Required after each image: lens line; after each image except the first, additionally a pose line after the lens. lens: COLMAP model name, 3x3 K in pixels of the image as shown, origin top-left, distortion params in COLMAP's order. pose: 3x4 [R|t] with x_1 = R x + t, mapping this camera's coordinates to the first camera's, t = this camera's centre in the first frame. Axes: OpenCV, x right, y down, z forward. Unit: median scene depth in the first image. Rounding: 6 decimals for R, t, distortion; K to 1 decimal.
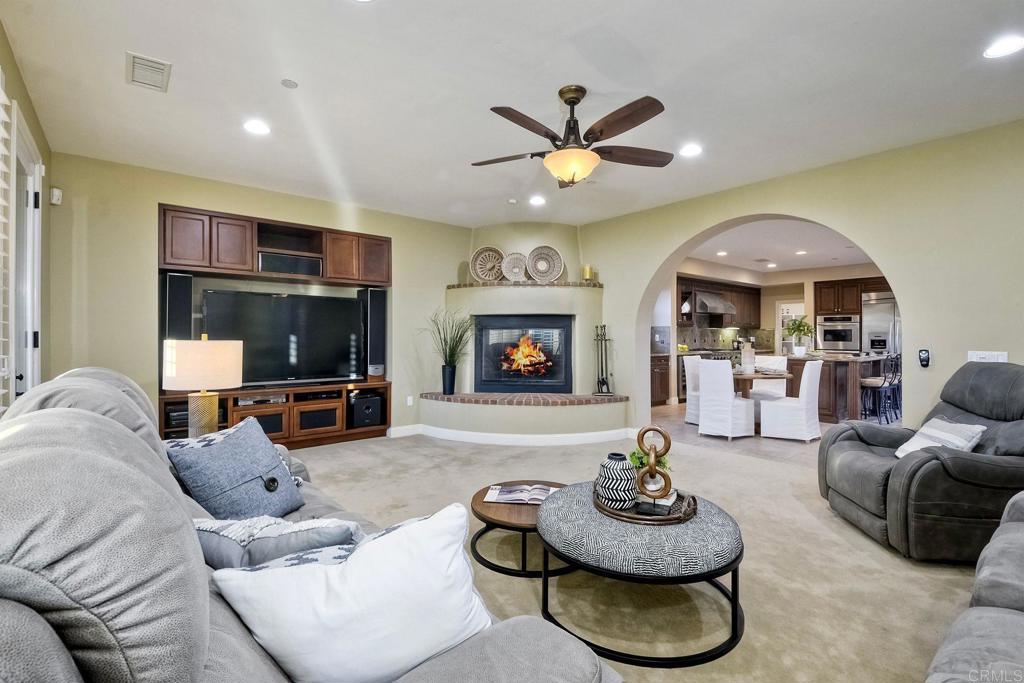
lens RADIAL K [[464.9, 0, 507.6], [0, 464.9, 337.3], [0, 0, 1]] dist [-0.009591, -0.008208]
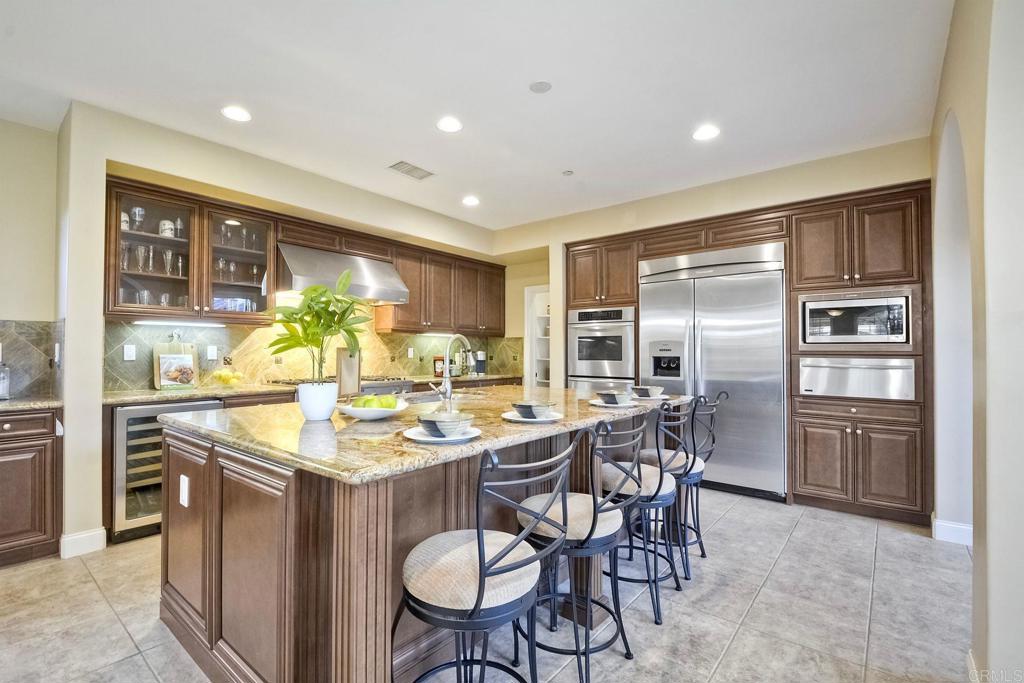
lens RADIAL K [[466.1, 0, 515.1], [0, 466.1, 343.7], [0, 0, 1]] dist [0.043550, -0.047381]
pose [[0.976265, 0.004898, 0.216522, 0.528374], [0.000138, 0.999730, -0.023238, 0.002341], [-0.216577, 0.022716, 0.976001, 0.542574]]
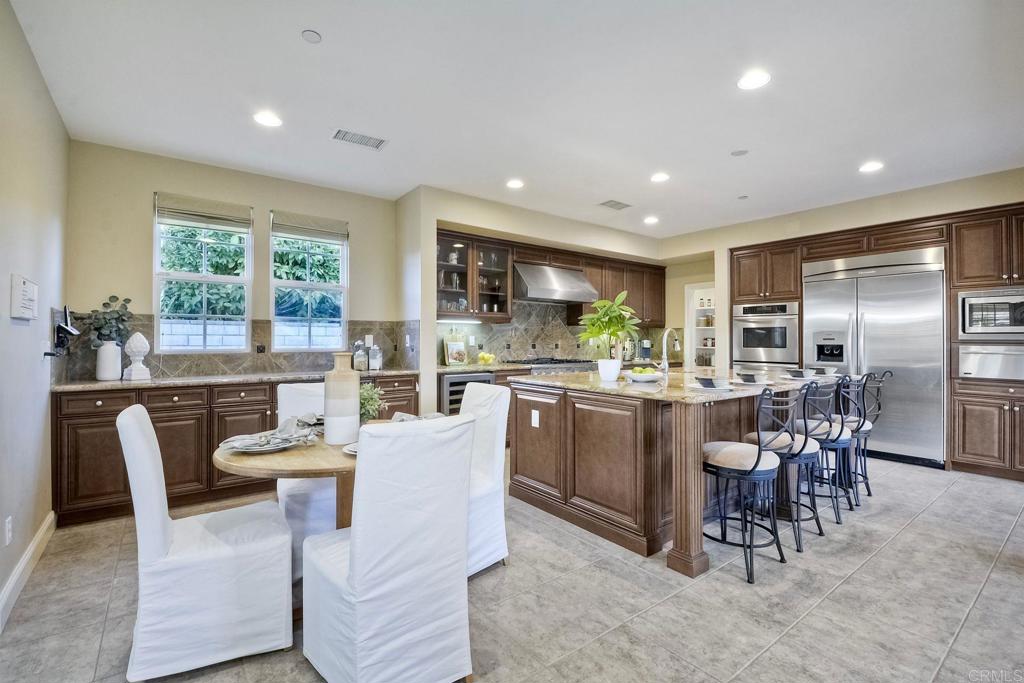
lens RADIAL K [[464.9, 0, 507.6], [0, 464.9, 337.3], [0, 0, 1]] dist [-0.009591, -0.008208]
pose [[0.999356, 0.001262, -0.035867, 0.420971], [-0.001725, 0.999916, -0.012880, 0.003372], [0.035848, 0.012934, 0.999274, 0.413980]]
